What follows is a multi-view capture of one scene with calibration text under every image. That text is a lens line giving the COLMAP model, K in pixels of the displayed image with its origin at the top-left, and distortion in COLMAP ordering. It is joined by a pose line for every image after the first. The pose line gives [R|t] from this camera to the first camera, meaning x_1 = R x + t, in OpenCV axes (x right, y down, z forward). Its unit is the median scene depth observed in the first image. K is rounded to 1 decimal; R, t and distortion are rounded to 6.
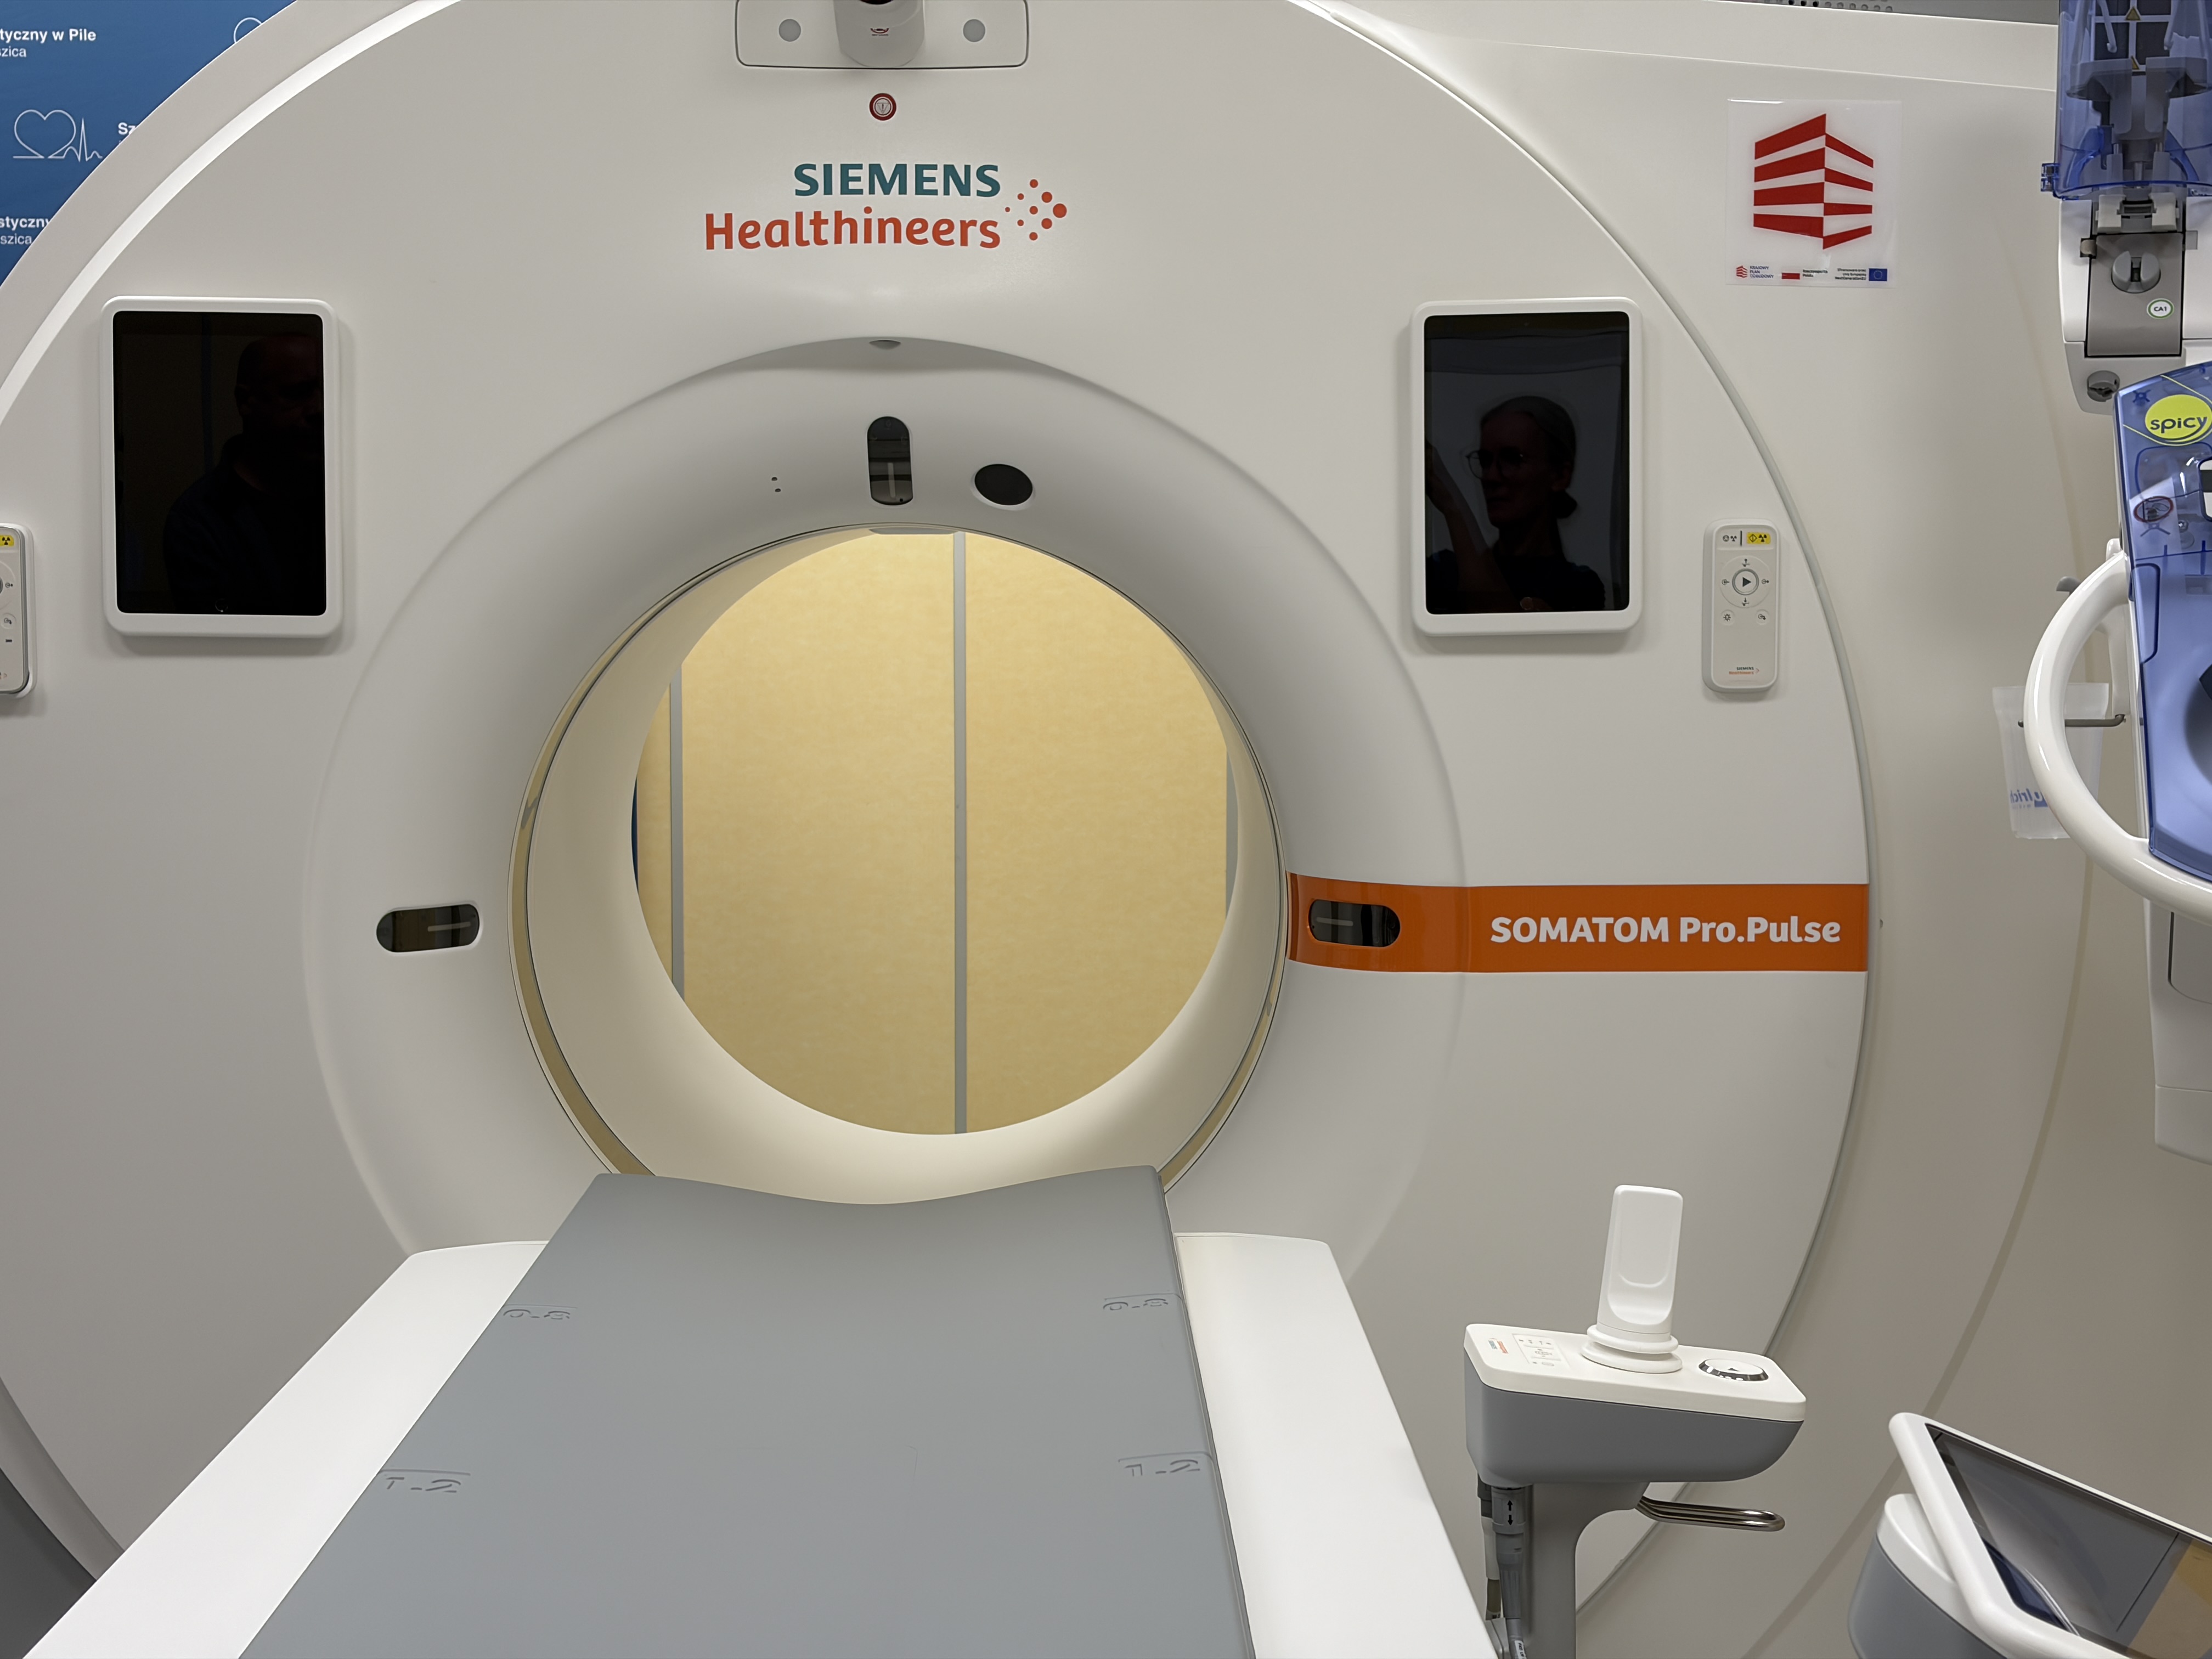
lens RADIAL K [[3305.2, 0, 1102.6], [0, 3305.2, 849.3], [0, 0, 1]] dist [0.090822, 0.000000]
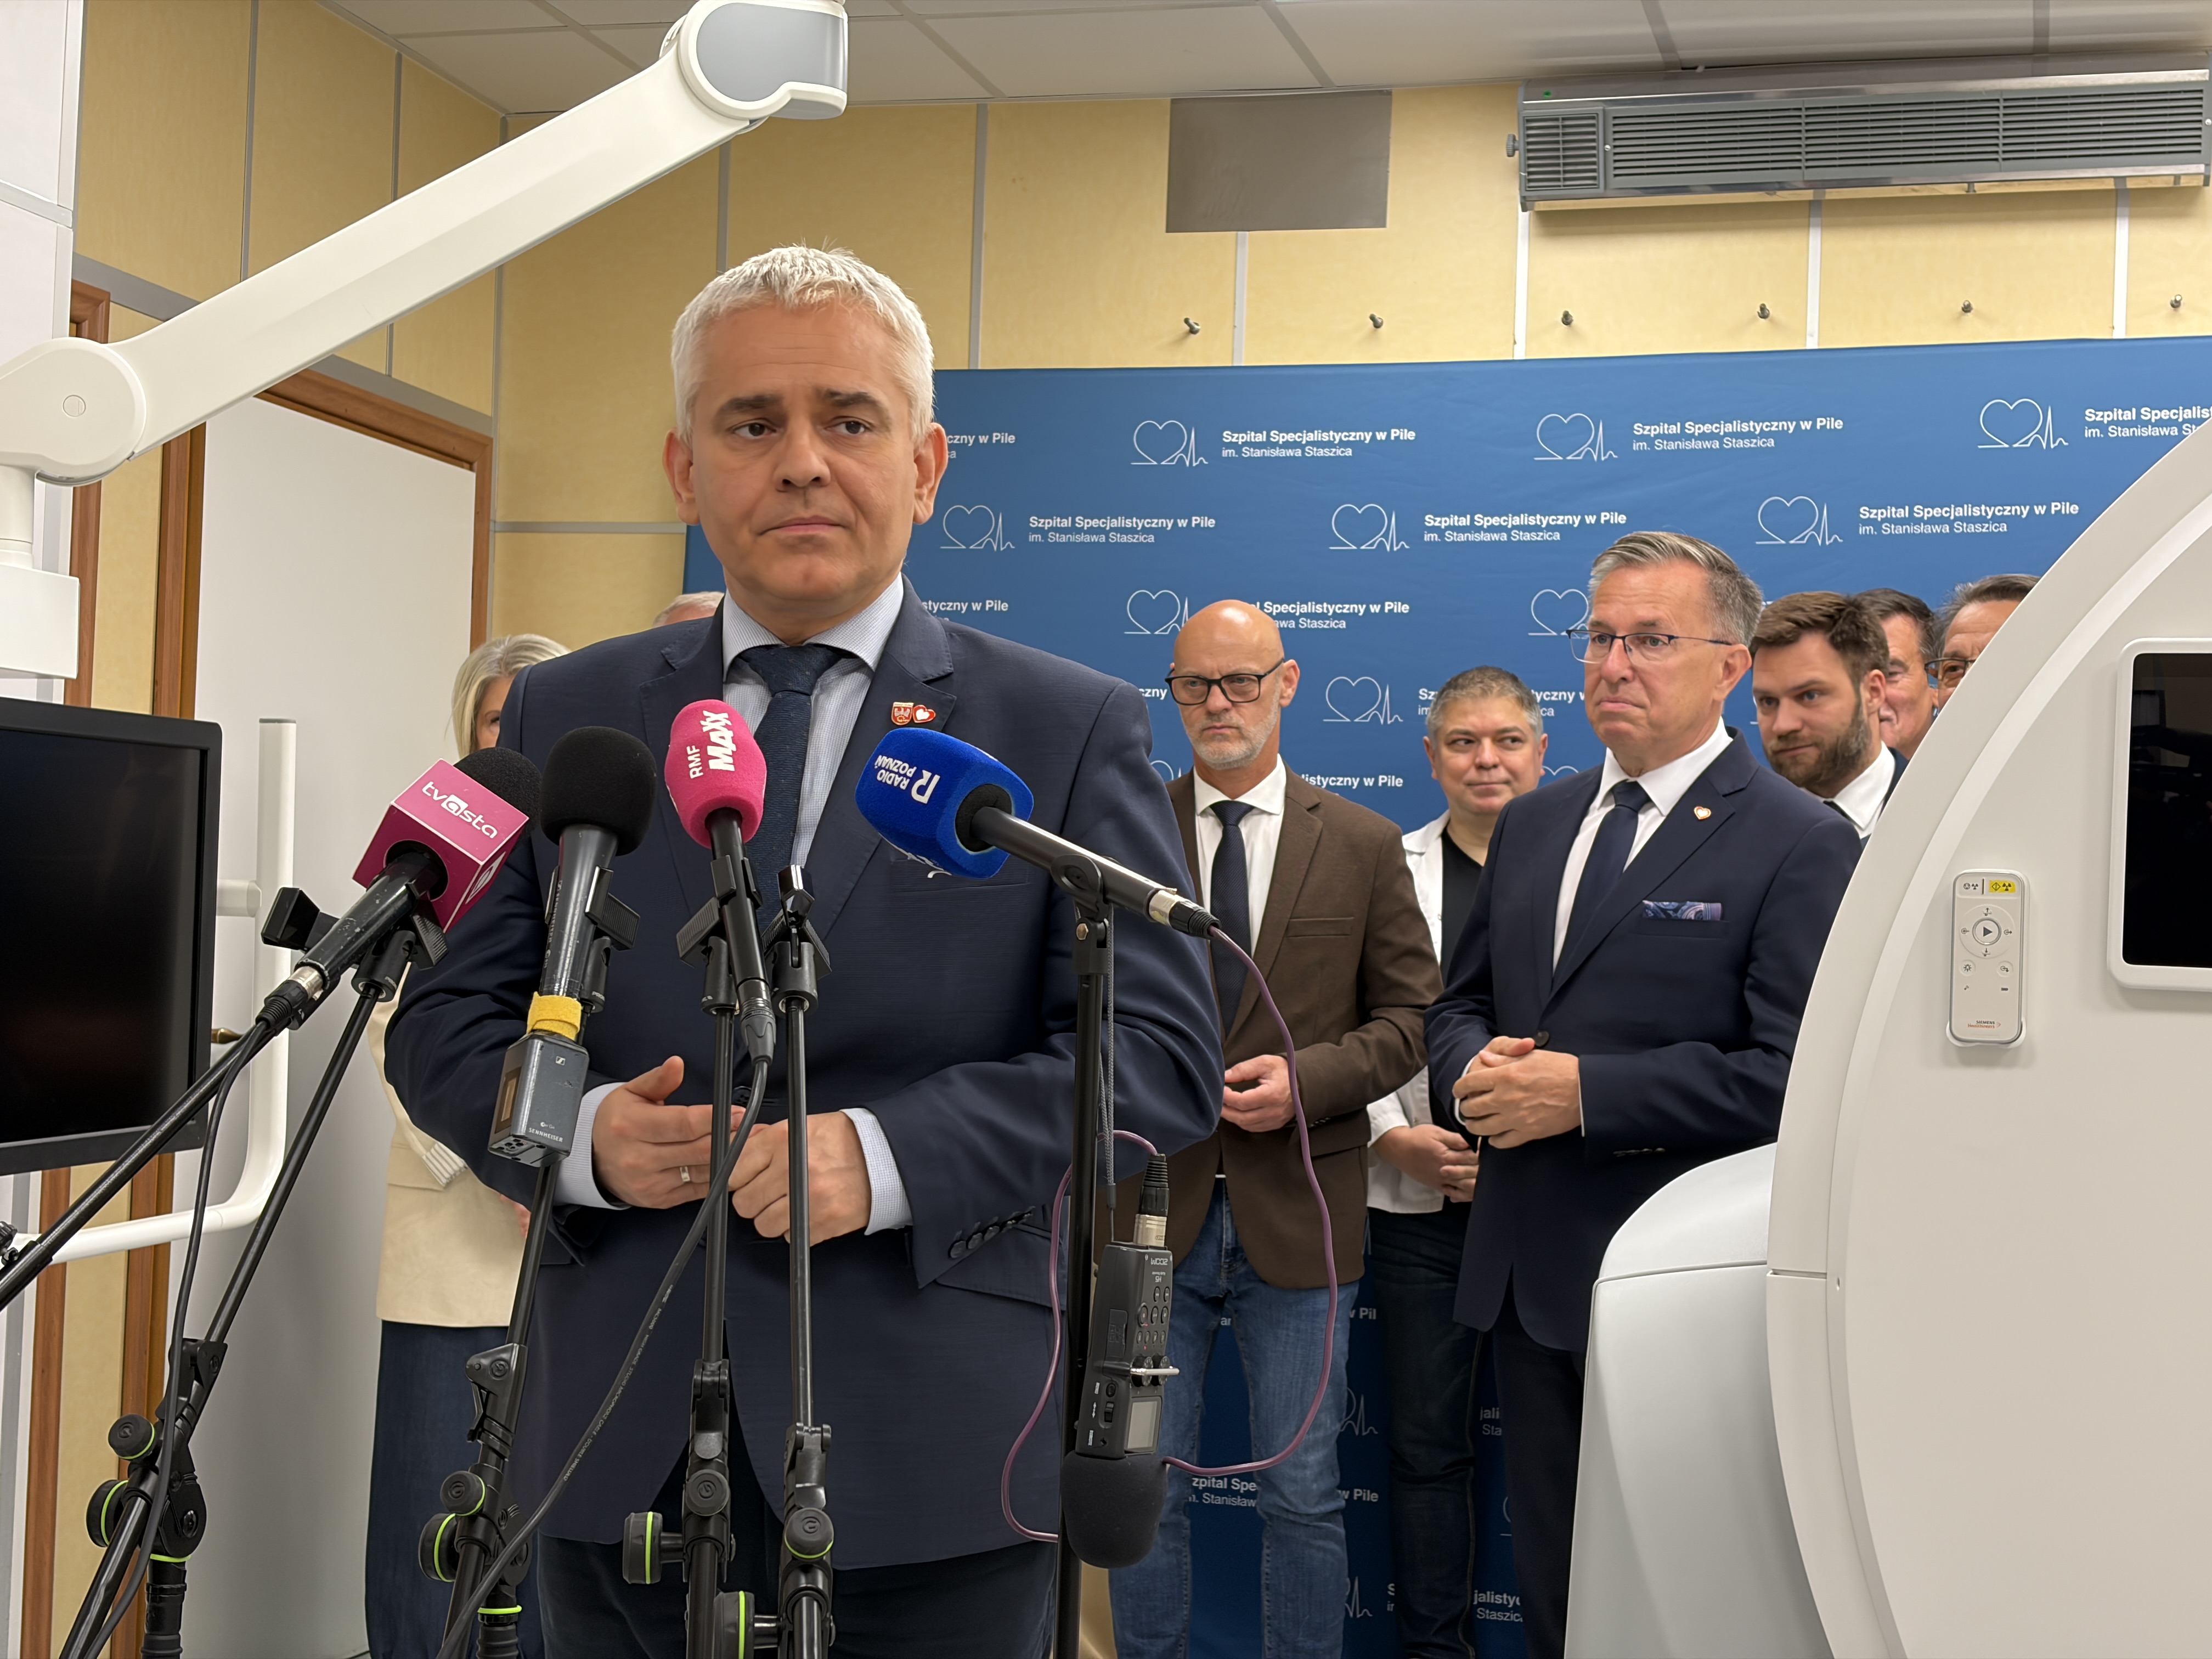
lens RADIAL K [[3305.2, 0, 1088.1], [0, 3305.2, 847.2], [0, 0, 1]] dist [0.090822, 0.000000]
pose [[0.908750, 0.017090, -0.416990, -0.164557], [-0.067244, 0.992102, -0.105884, 0.016904], [0.411887, 0.124262, 0.902722, 0.007375]]
